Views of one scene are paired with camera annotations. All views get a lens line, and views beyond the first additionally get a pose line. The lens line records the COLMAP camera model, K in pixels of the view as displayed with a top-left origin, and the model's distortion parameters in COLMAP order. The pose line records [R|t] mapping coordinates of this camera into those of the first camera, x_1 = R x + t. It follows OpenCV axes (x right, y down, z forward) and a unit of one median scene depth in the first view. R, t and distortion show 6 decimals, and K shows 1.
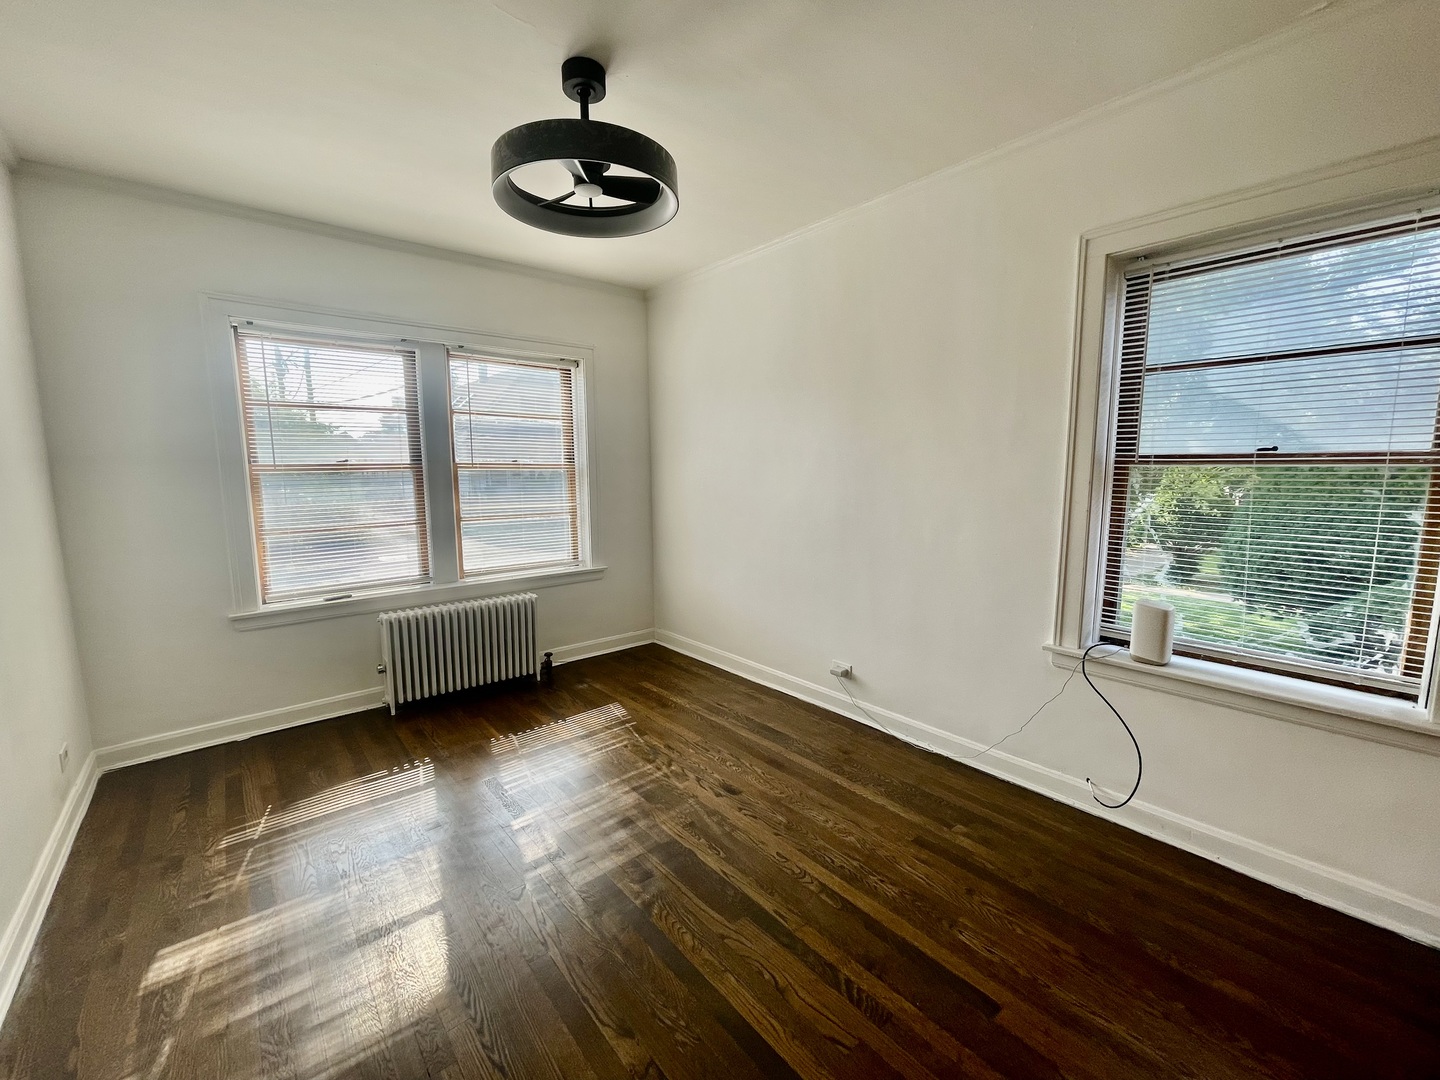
lens RADIAL K [[580.6, 0, 720.0], [0, 580.6, 540.0], [0, 0, 1]] dist [-0.005052, -0.000158]
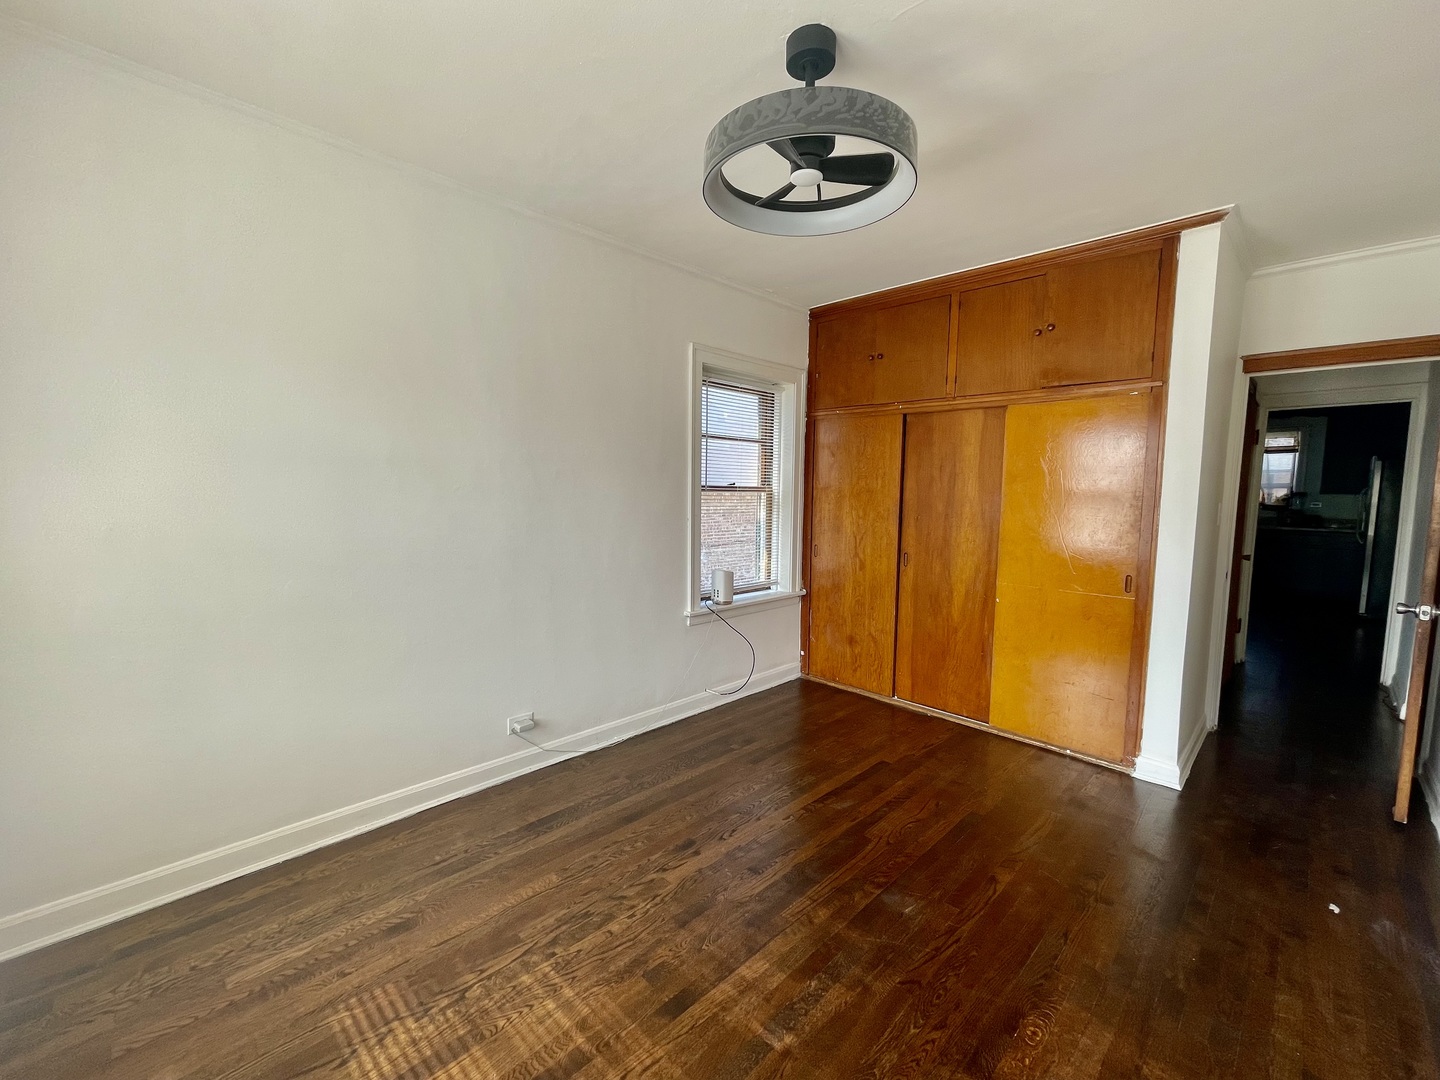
lens RADIAL K [[580.6, 0, 720.0], [0, 580.6, 540.0], [0, 0, 1]] dist [-0.005052, -0.000158]
pose [[-0.057247, -0.088420, 0.994437, -0.864846], [0.115664, 0.988776, 0.094575, -0.128713], [-0.991637, 0.120434, -0.046378, 0.944515]]
